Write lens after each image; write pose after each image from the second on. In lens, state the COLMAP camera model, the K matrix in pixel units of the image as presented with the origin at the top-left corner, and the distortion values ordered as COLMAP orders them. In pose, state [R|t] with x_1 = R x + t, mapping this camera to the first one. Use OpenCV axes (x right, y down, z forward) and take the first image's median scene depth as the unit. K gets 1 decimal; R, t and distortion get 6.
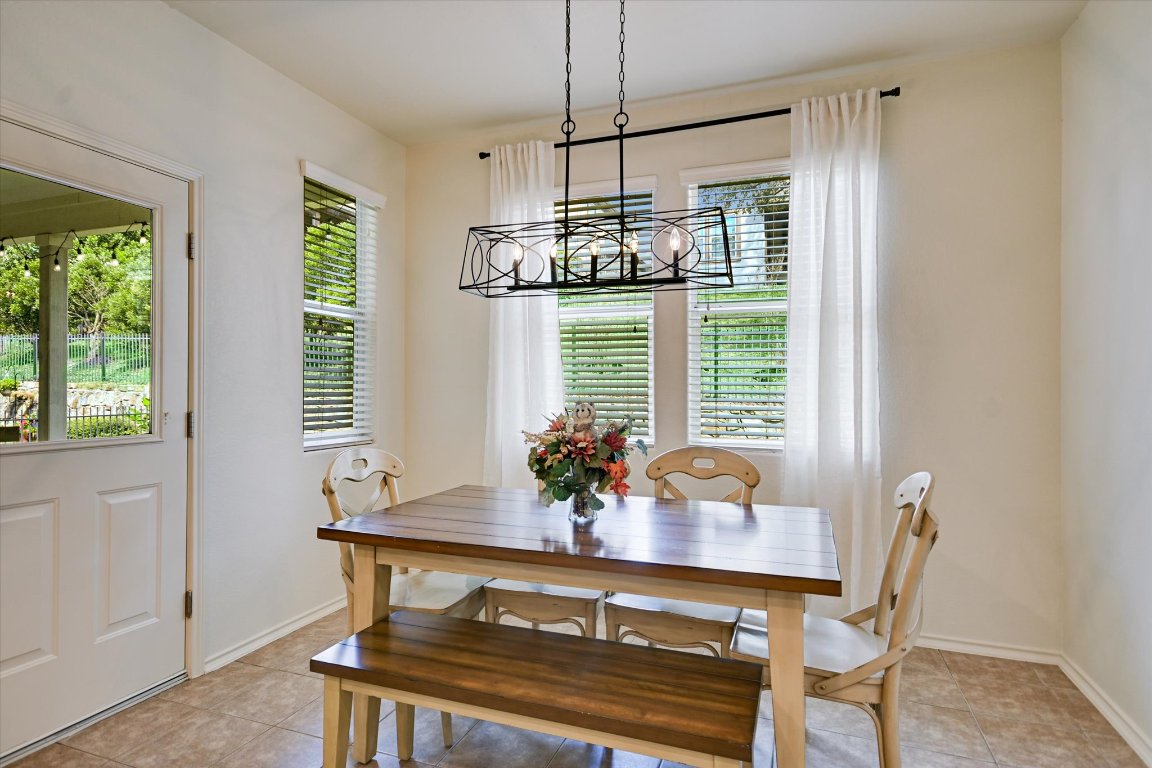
lens RADIAL K [[612.3, 0, 577.0], [0, 612.3, 385.6], [0, 0, 1]] dist [0.022927, 0.000369]
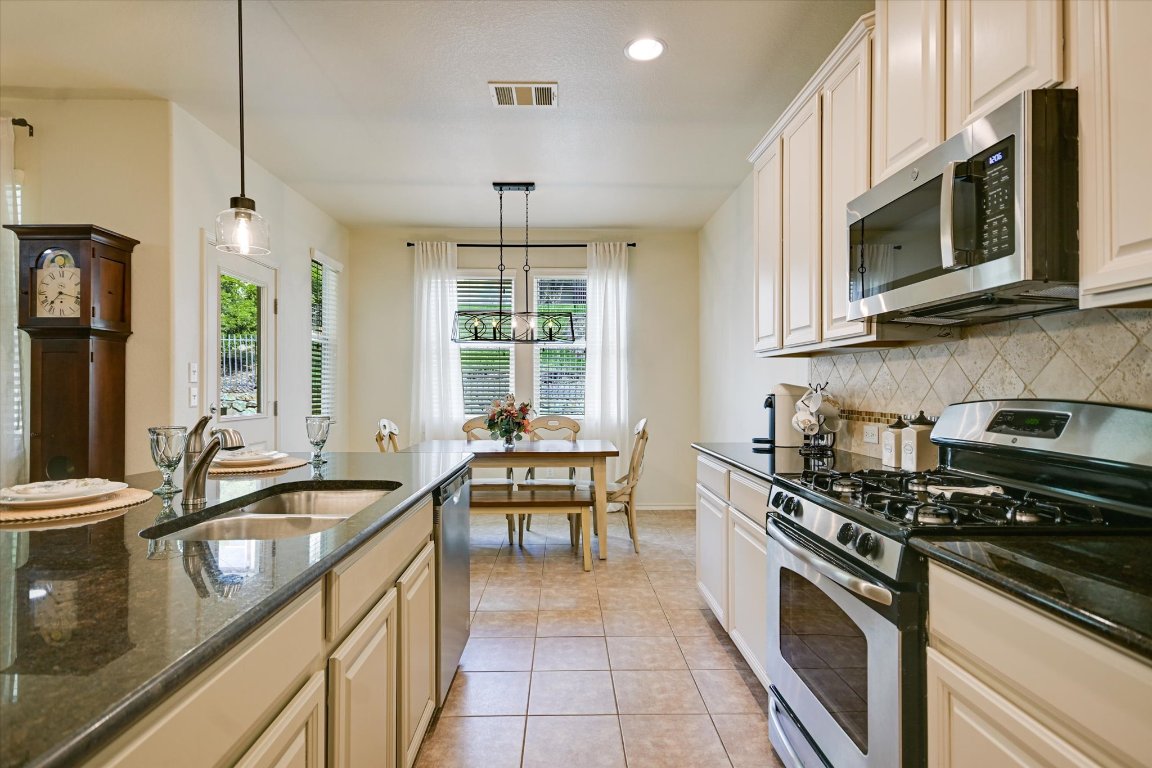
lens RADIAL K [[612.3, 0, 580.2], [0, 612.3, 383.9], [0, 0, 1]] dist [0.022927, 0.000369]
pose [[0.925075, 0.001596, 0.379781, -0.430835], [-0.000335, 0.999994, -0.003385, 0.000444], [-0.379784, 0.003004, 0.925070, -0.828706]]
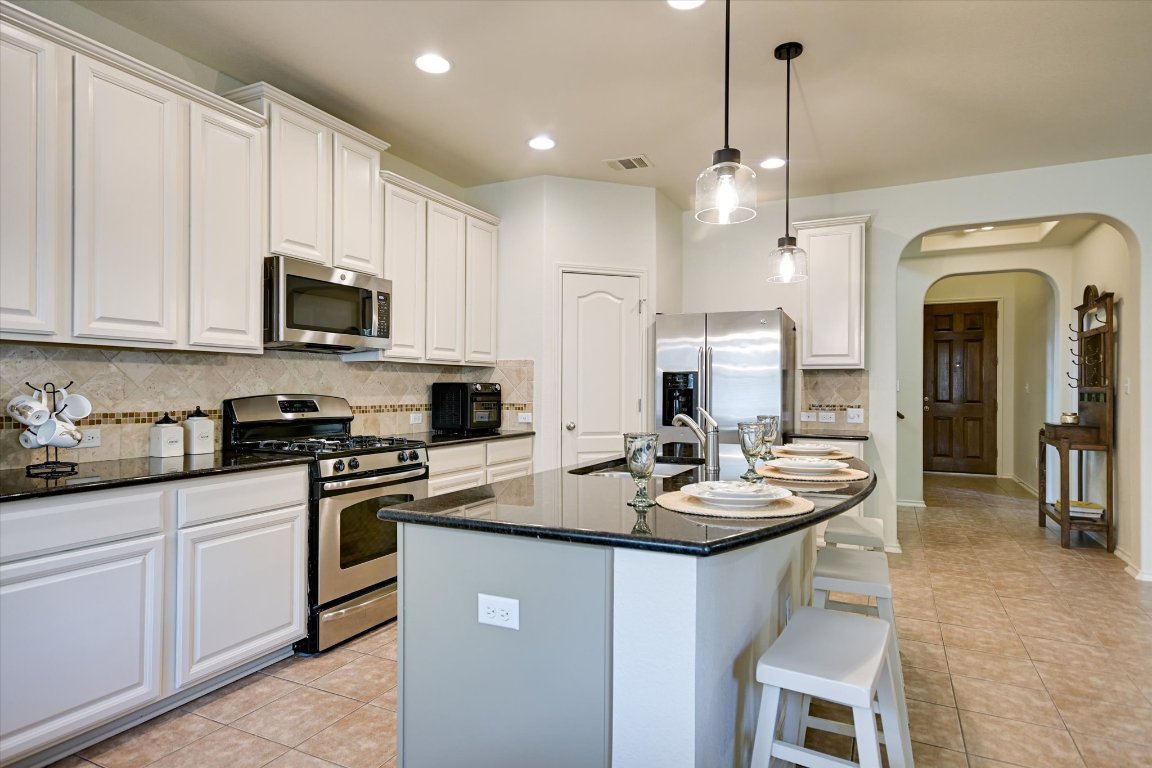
lens RADIAL K [[612.3, 0, 577.6], [0, 612.3, 385.2], [0, 0, 1]] dist [0.022927, 0.000369]
pose [[-0.996225, -0.004388, 0.086695, -0.439511], [-0.004862, 0.999974, -0.005253, -0.001165], [-0.086670, -0.005655, -0.996221, 2.178765]]
